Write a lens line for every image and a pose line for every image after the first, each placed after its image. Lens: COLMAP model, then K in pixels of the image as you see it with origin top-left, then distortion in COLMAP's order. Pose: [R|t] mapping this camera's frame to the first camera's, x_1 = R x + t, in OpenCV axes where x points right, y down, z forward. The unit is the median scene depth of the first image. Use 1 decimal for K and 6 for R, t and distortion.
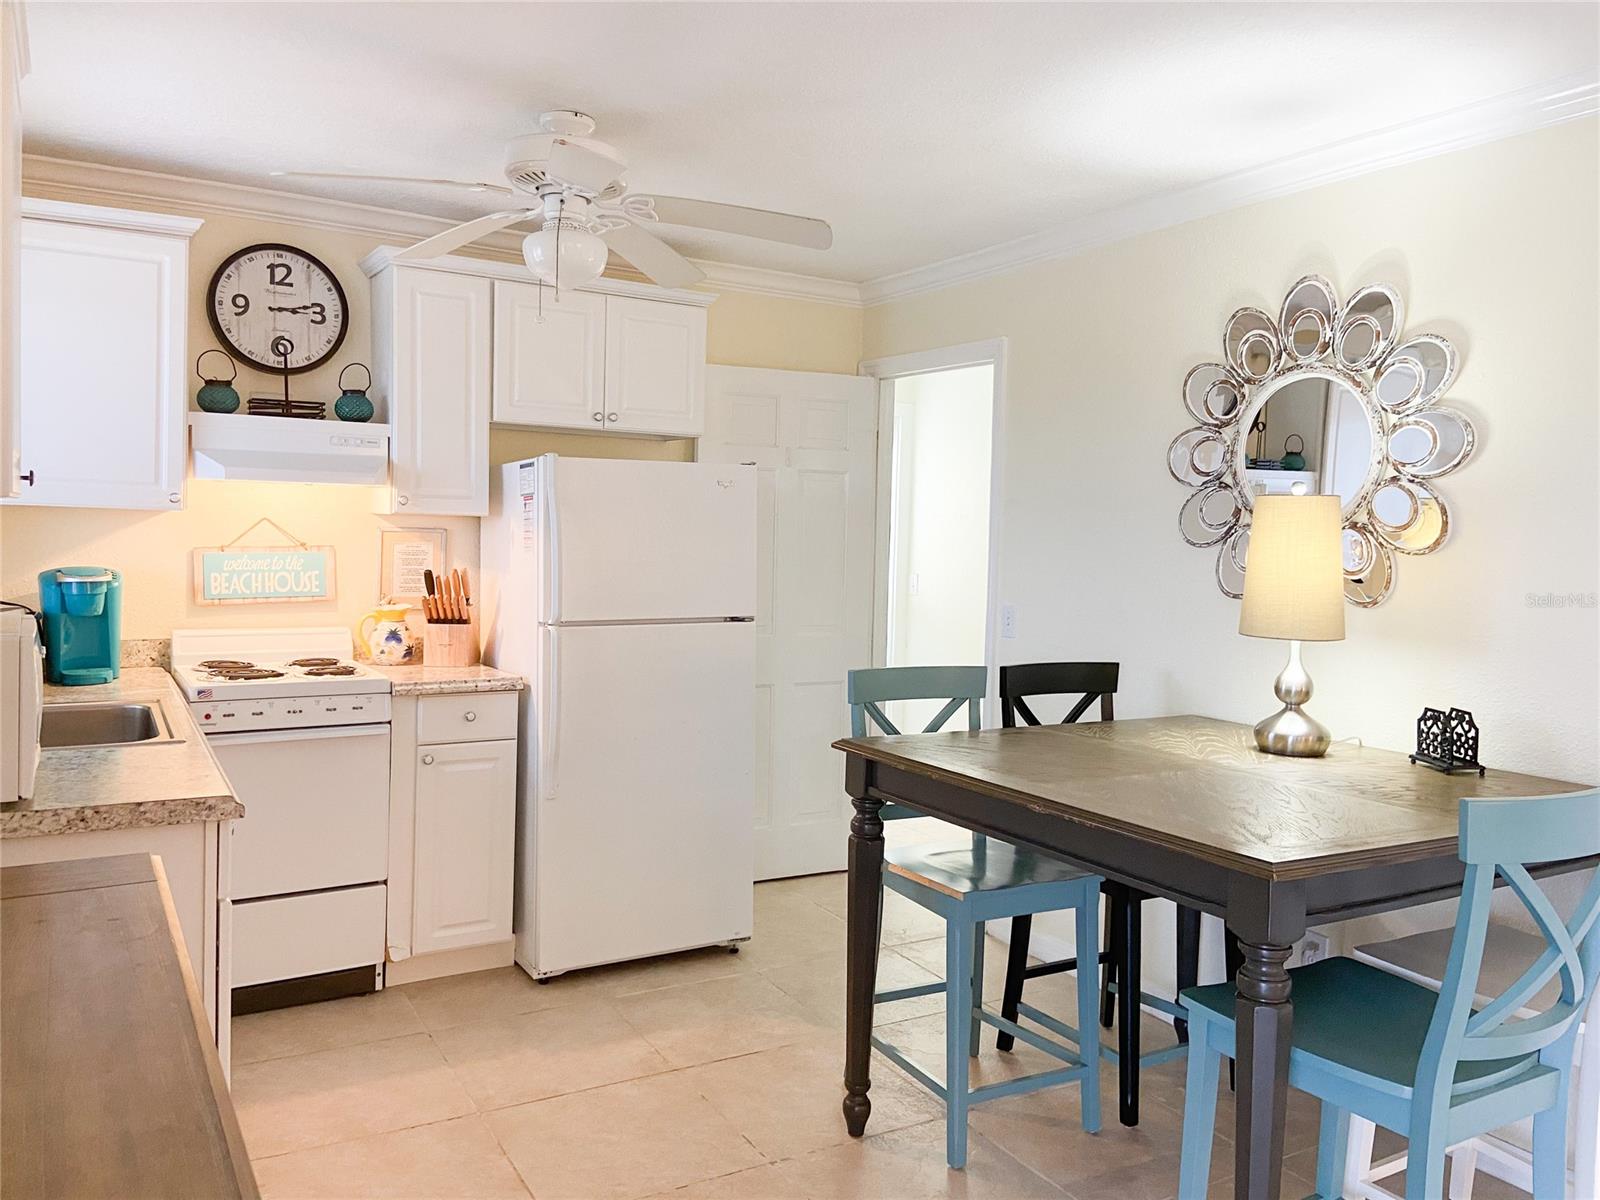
lens RADIAL K [[1206.4, 0, 799.6], [0, 1206.4, 582.7], [0, 0, 1]] dist [0.120961, -0.146779]
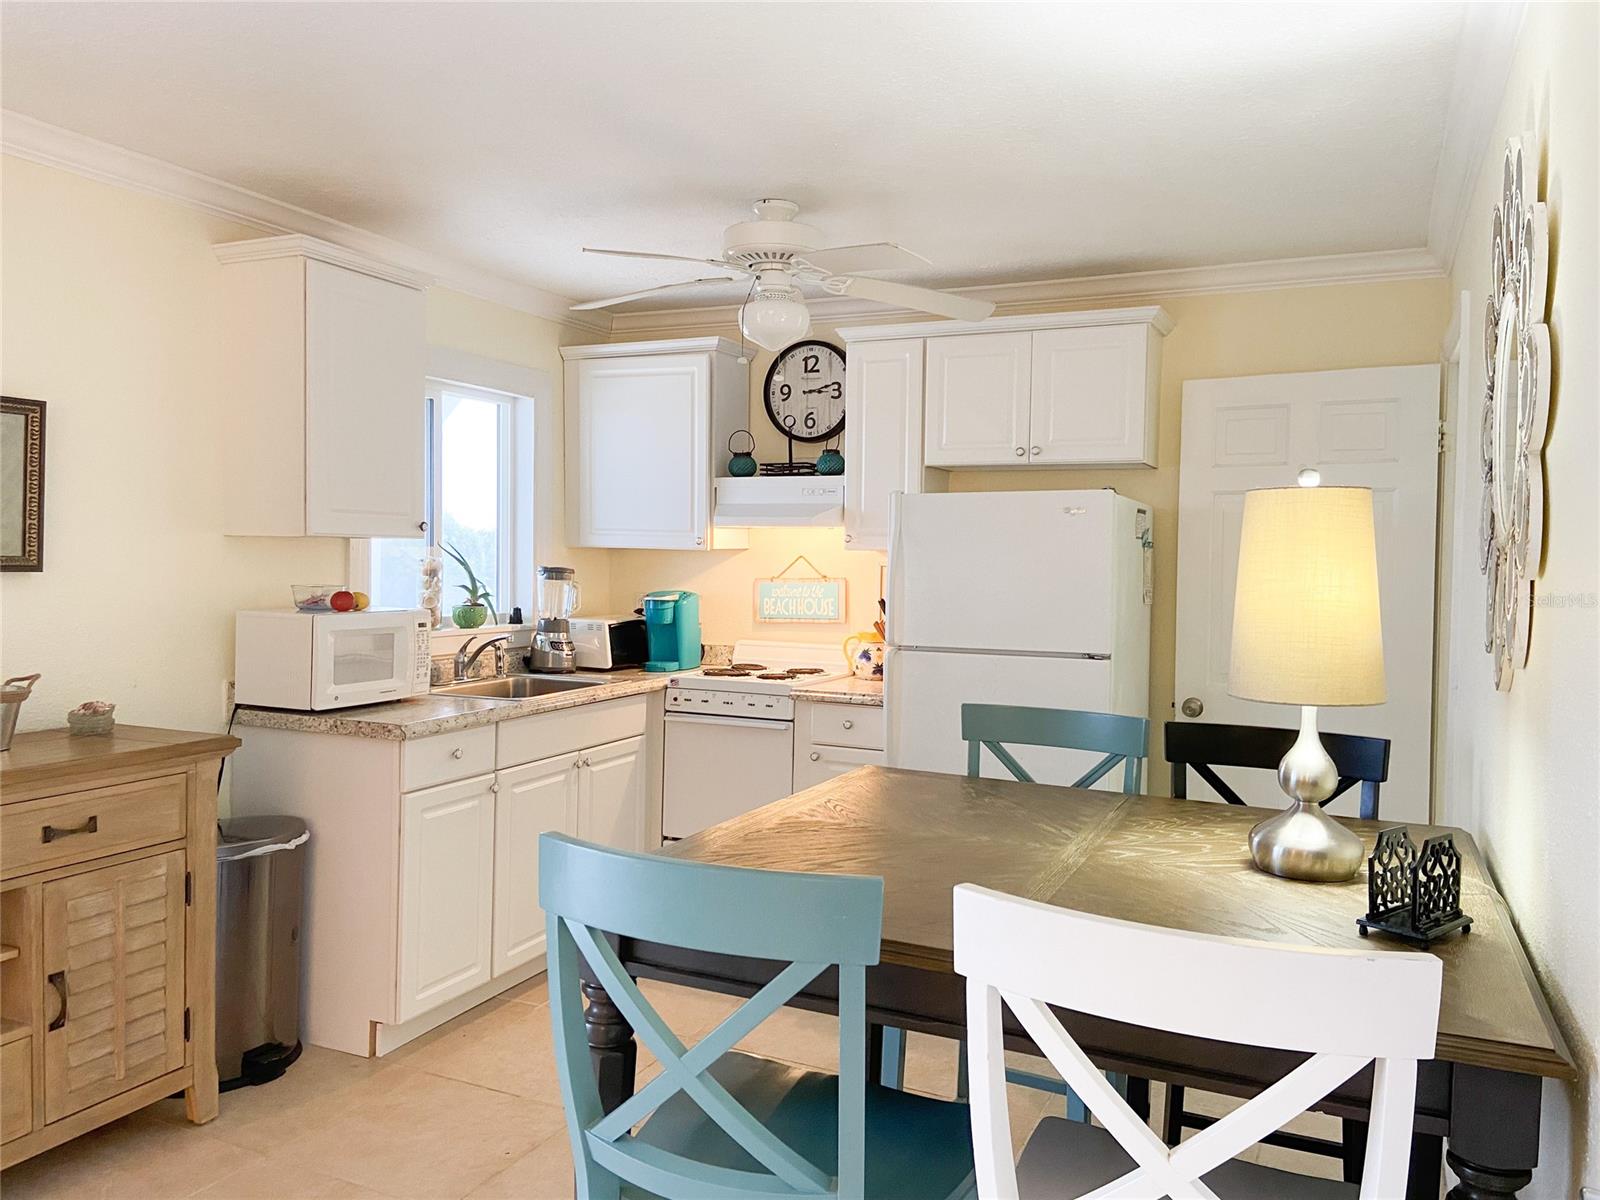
lens RADIAL K [[1206.4, 0, 799.6], [0, 1206.4, 582.7], [0, 0, 1]] dist [0.120961, -0.146779]
pose [[0.570808, 0.003093, -0.821078, 0.601211], [-0.040918, 0.998858, -0.024683, 0.005974], [0.820063, 0.047686, 0.570282, 0.291609]]
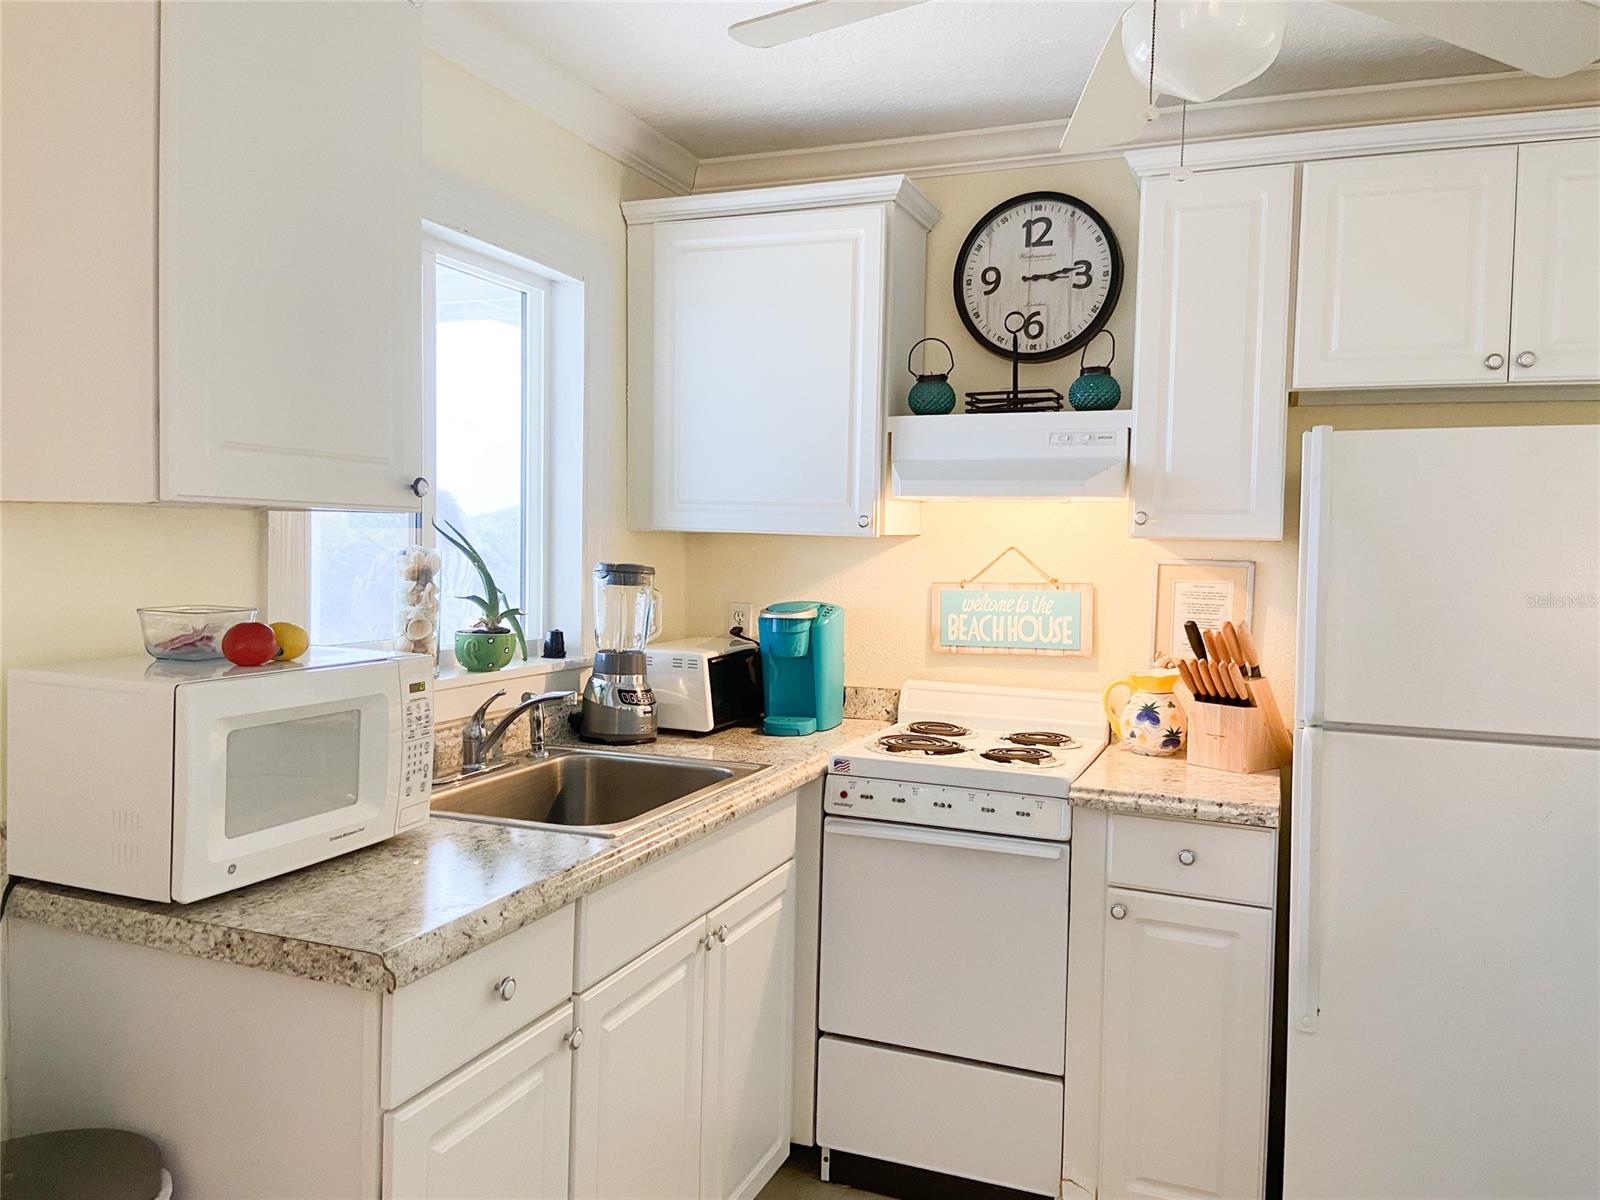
lens RADIAL K [[1206.4, 0, 799.6], [0, 1206.4, 582.7], [0, 0, 1]] dist [0.120961, -0.146779]
pose [[0.607540, 0.016009, -0.794128, 0.101250], [-0.044087, 0.998935, -0.013590, -0.013249], [0.793064, 0.043267, 0.607599, 0.427439]]
